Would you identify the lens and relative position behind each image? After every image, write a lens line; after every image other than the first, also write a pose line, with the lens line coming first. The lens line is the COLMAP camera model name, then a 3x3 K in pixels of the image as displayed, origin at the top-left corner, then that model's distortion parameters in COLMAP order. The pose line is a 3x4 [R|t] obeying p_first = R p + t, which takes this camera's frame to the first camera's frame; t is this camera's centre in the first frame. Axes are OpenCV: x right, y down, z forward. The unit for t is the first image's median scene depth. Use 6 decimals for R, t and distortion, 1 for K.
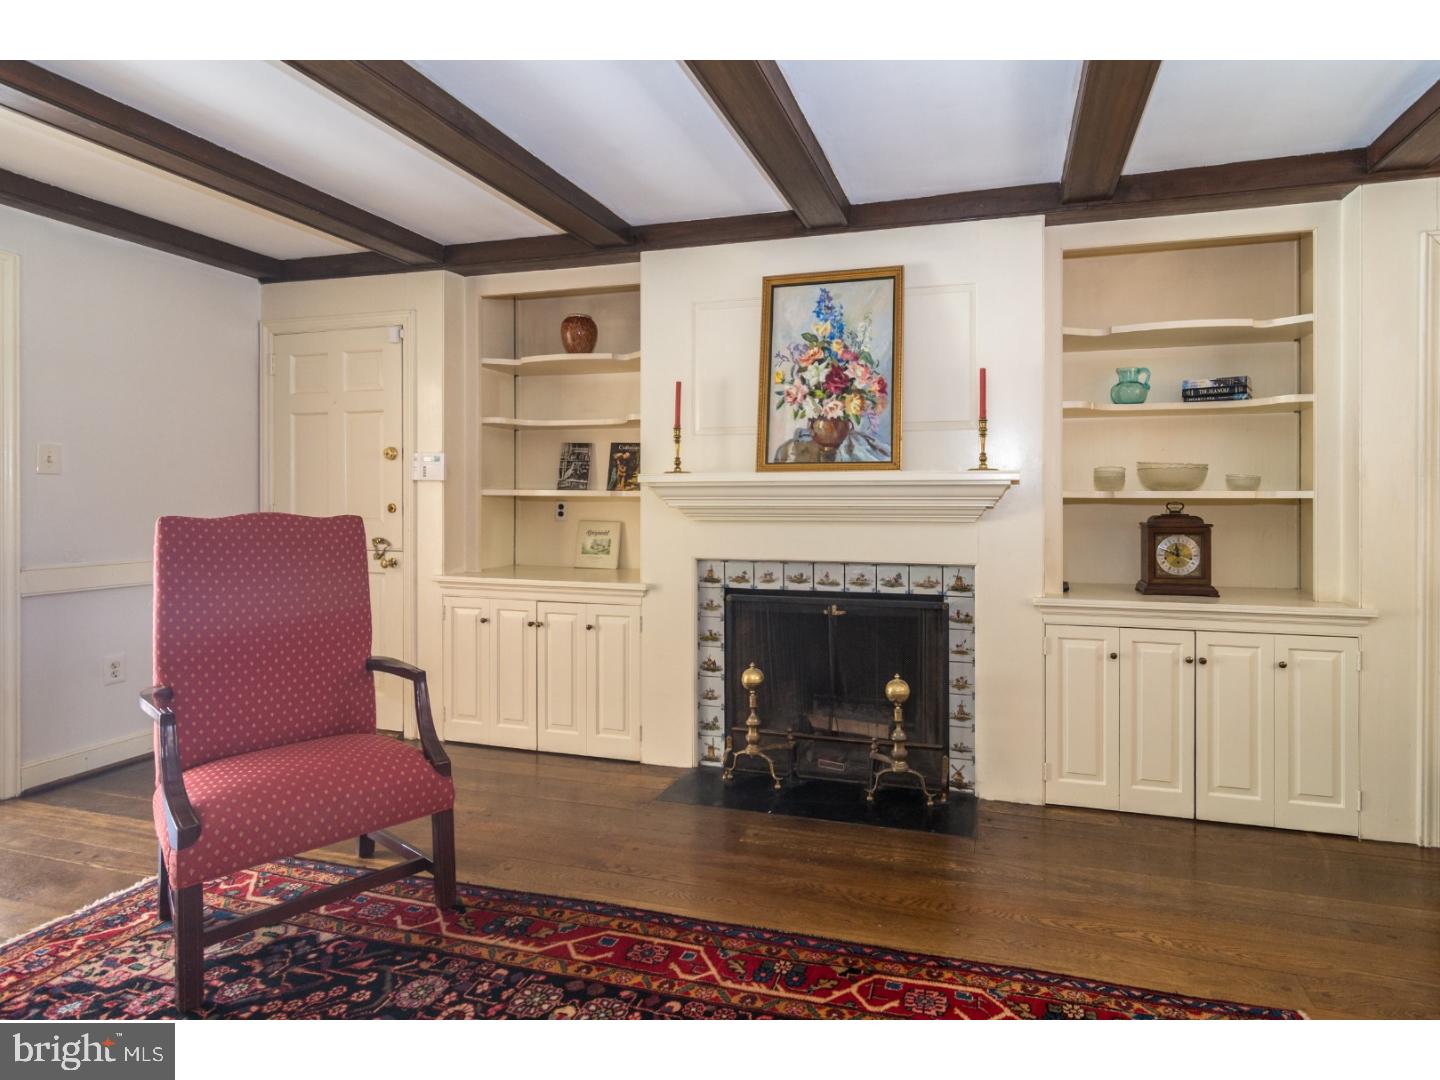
lens RADIAL K [[714.7, 0, 718.9], [0, 714.7, 500.0], [0, 0, 1]] dist [-0.001683, 0.000017]
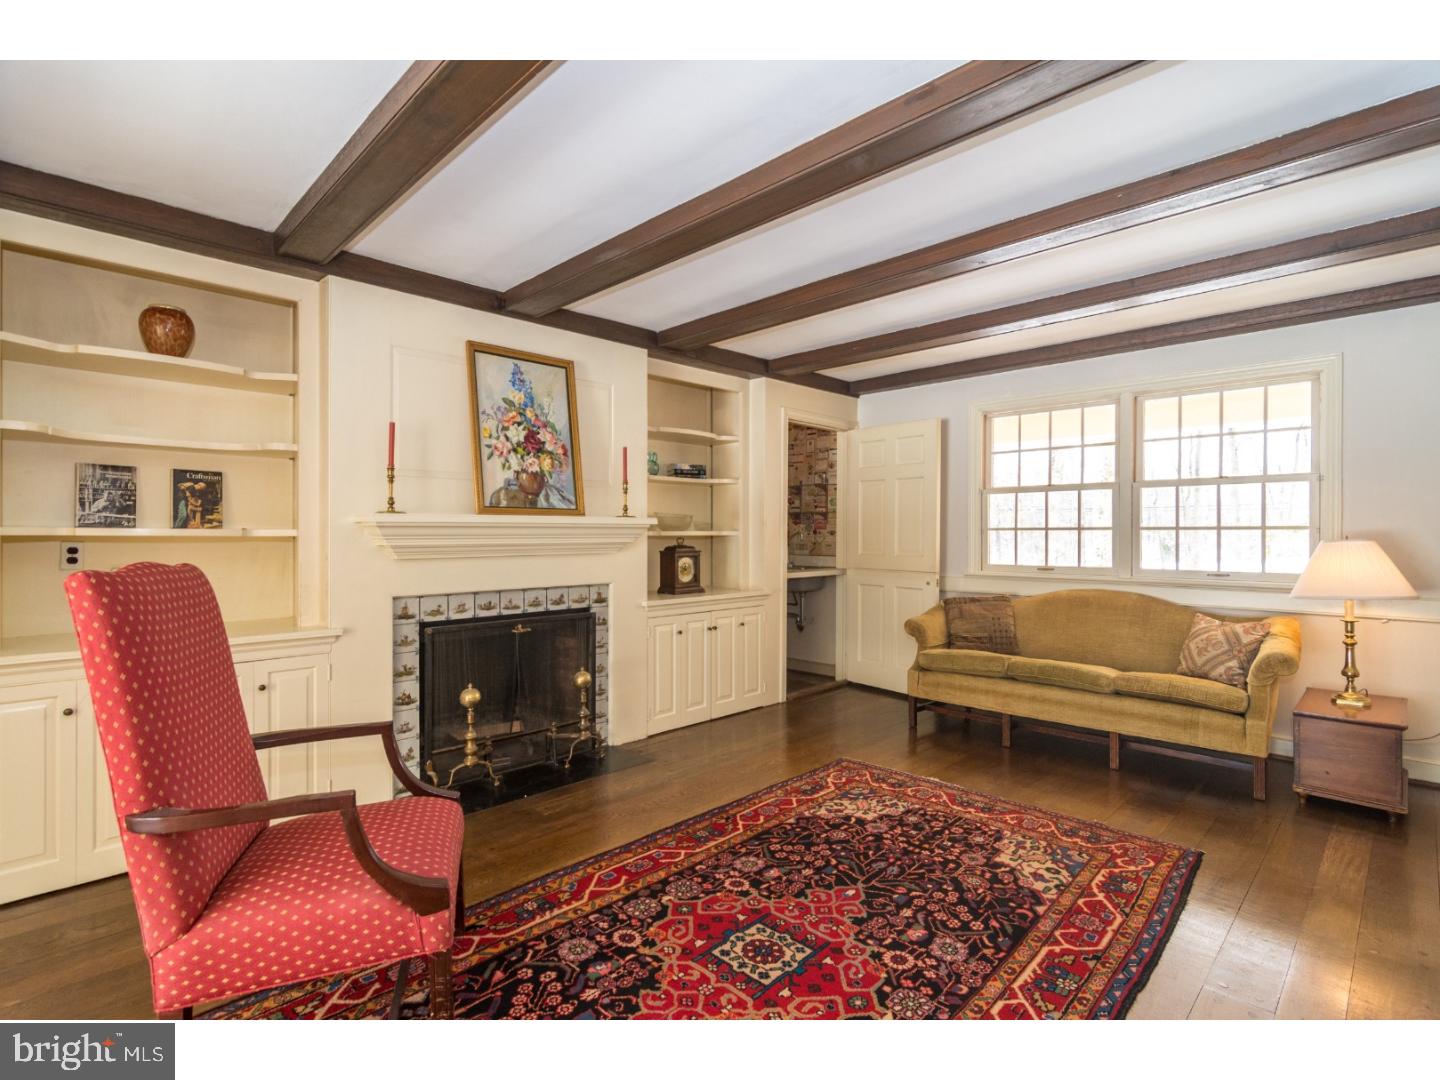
lens RADIAL K [[697.7, 0, 720.0], [0, 697.7, 540.0], [0, 0, 1]] dist [0.001203, 0.000026]
pose [[0.505869, -0.010758, 0.862543, -0.707738], [0.005557, 0.999942, 0.009213, -0.006072], [-0.862593, 0.000132, 0.505899, 0.106719]]
